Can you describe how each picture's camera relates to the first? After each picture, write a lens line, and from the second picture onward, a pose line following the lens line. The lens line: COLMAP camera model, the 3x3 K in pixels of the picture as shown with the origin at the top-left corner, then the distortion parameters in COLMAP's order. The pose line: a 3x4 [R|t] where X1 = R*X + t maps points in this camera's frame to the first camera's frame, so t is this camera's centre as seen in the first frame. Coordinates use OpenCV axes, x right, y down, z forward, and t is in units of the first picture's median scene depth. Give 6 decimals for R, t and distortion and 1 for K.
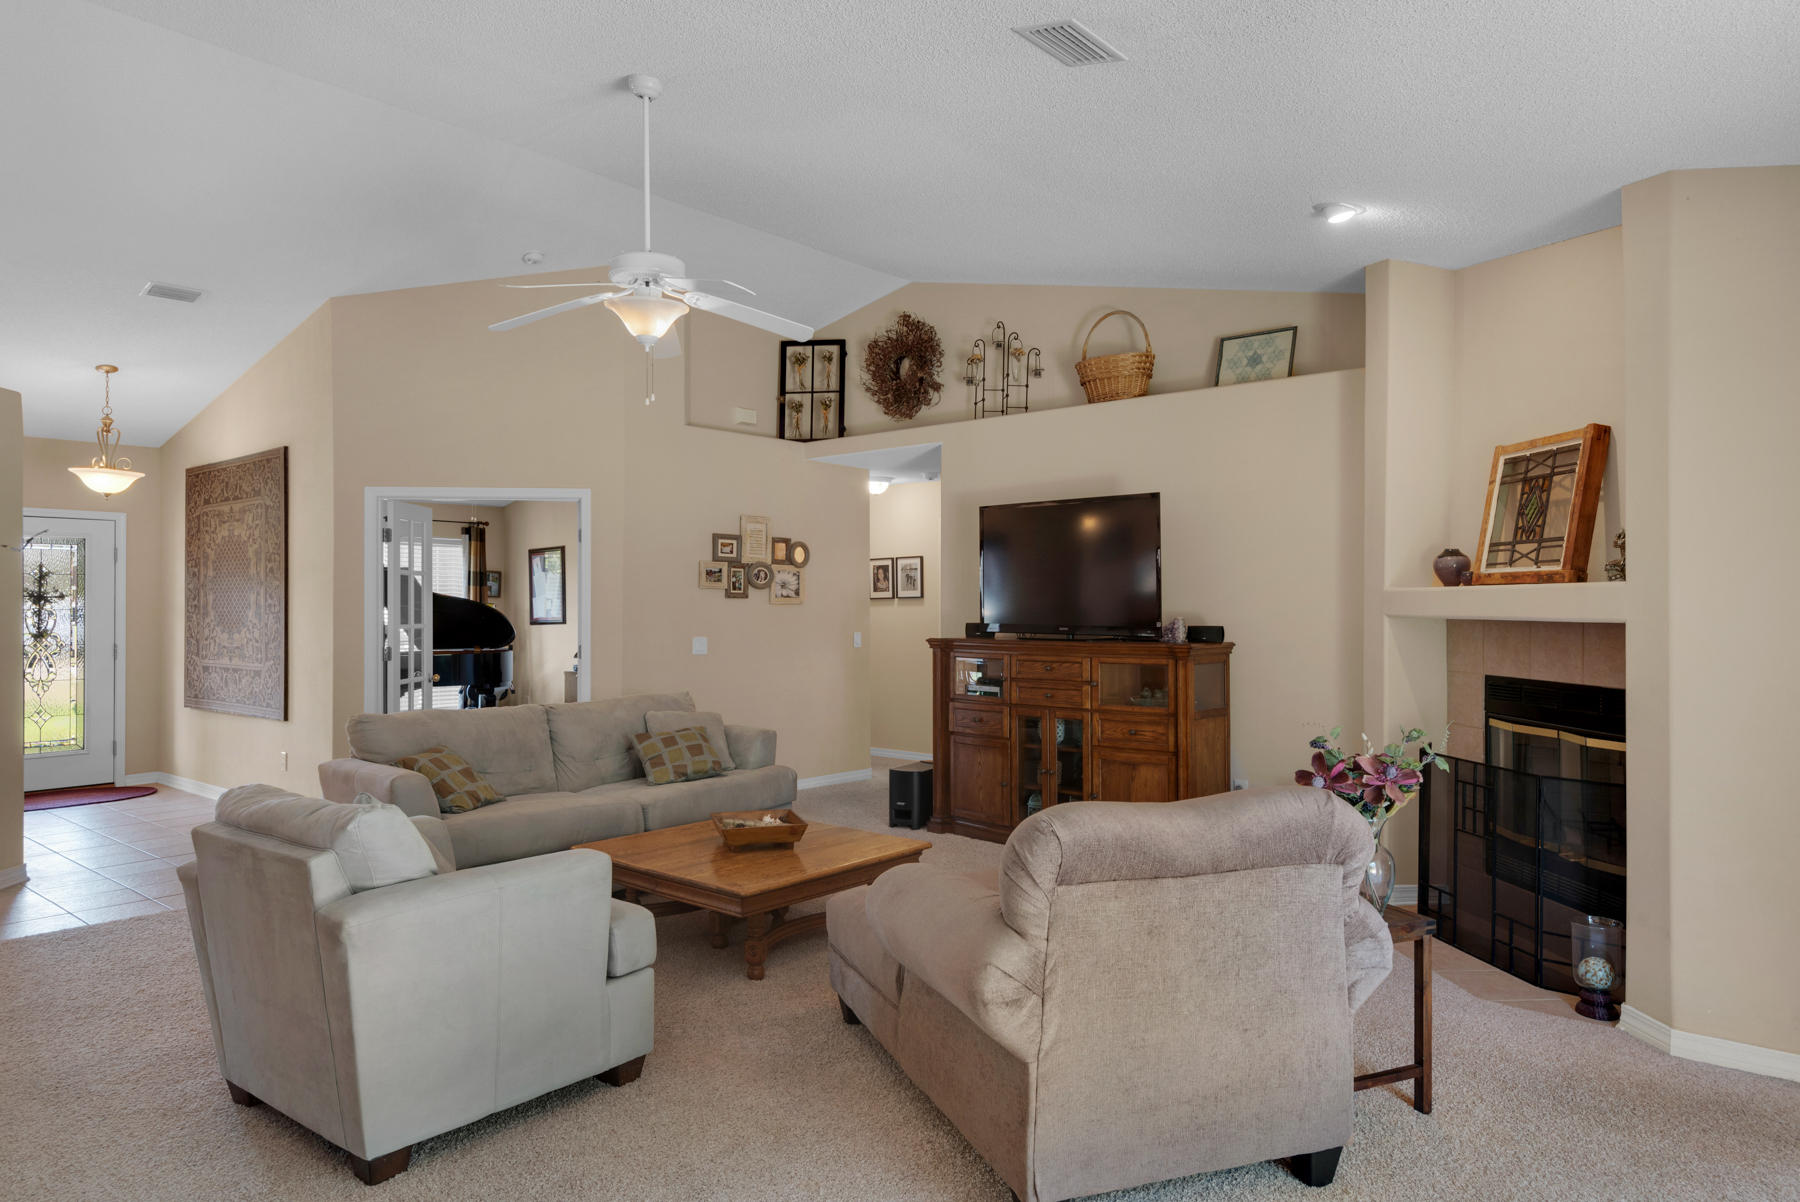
lens RADIAL K [[1098.4, 0, 887.9], [0, 1098.4, 590.8], [0, 0, 1]] dist [0.024970, -0.018421]
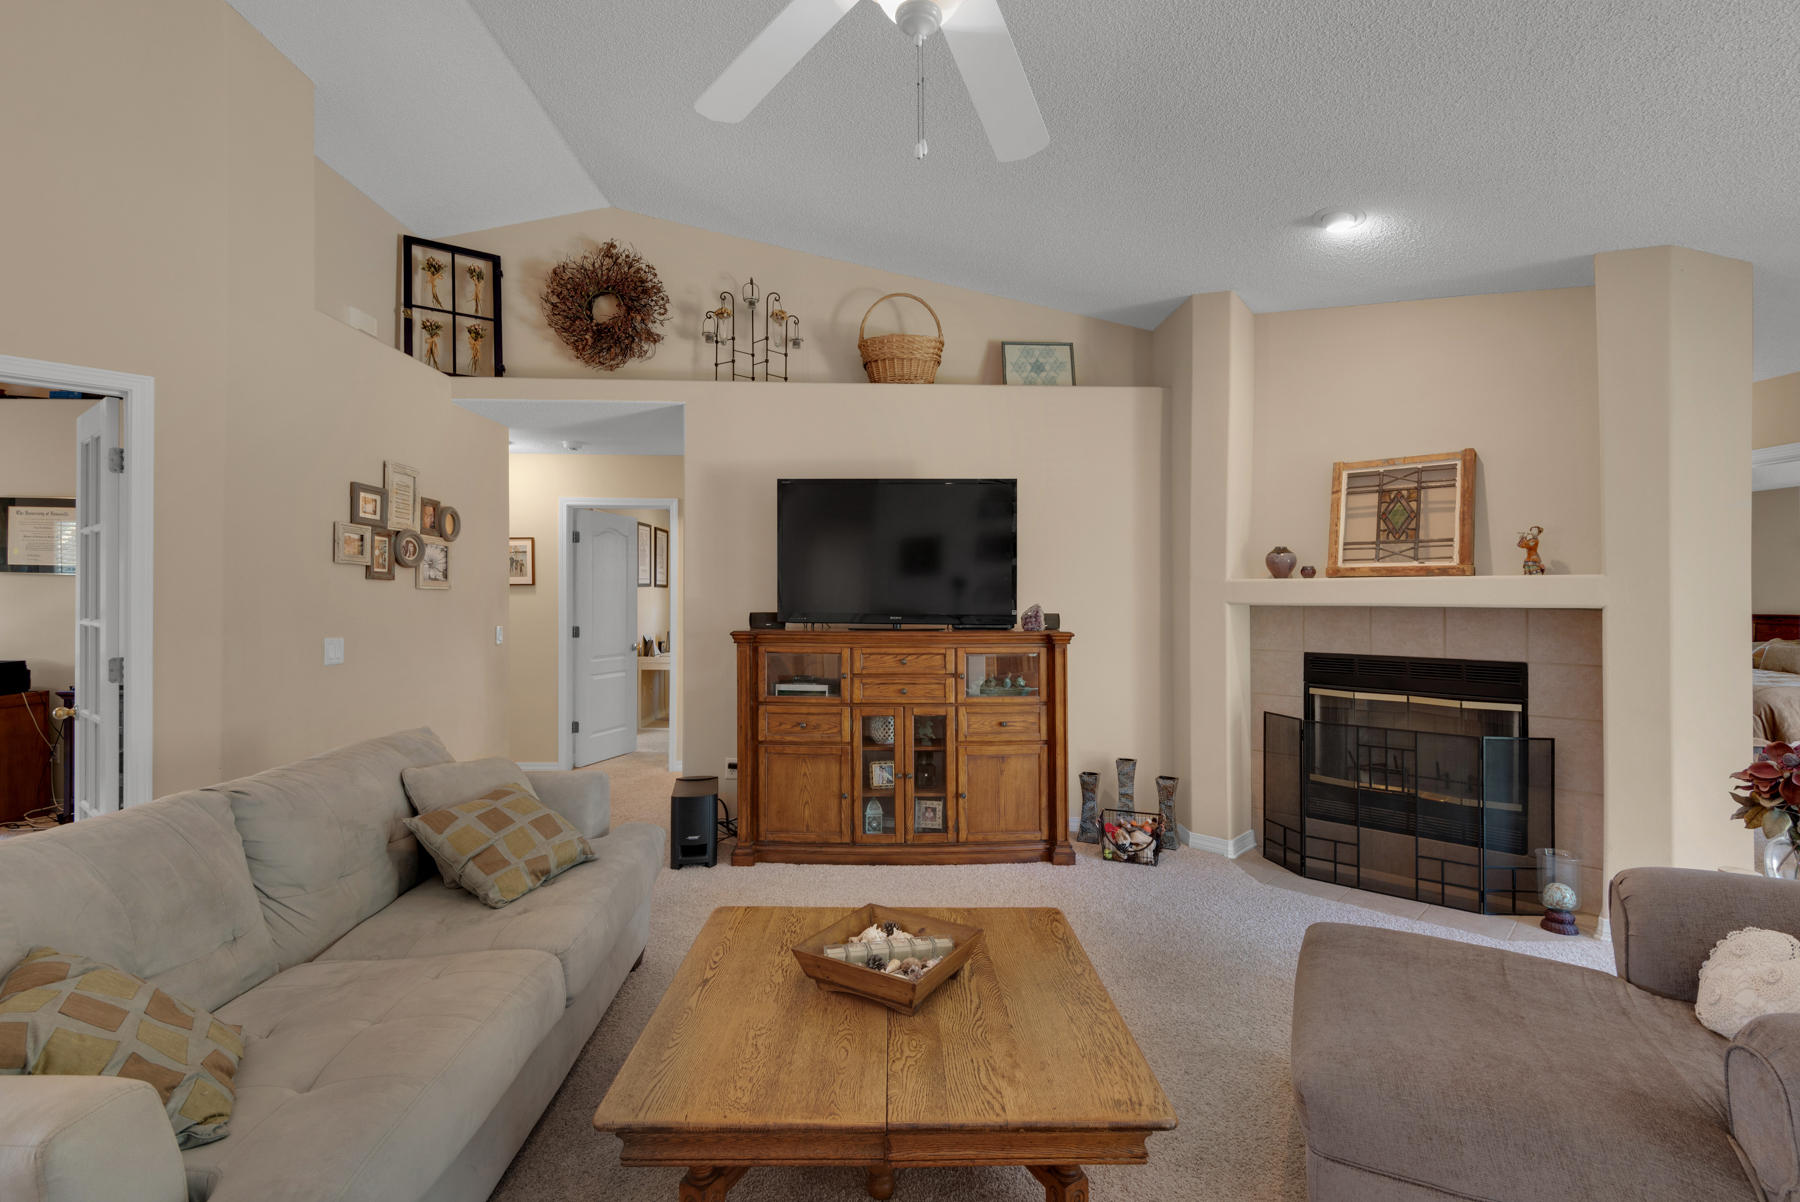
lens RADIAL K [[829.9, 0, 888.2], [0, 829.9, 589.4], [0, 0, 1]] dist [0.017876, -0.007083]
pose [[0.735746, 0.009661, 0.677189, -0.260313], [-0.012902, 0.999917, -0.000248, 0.008831], [-0.677135, -0.008555, 0.735809, 0.398603]]
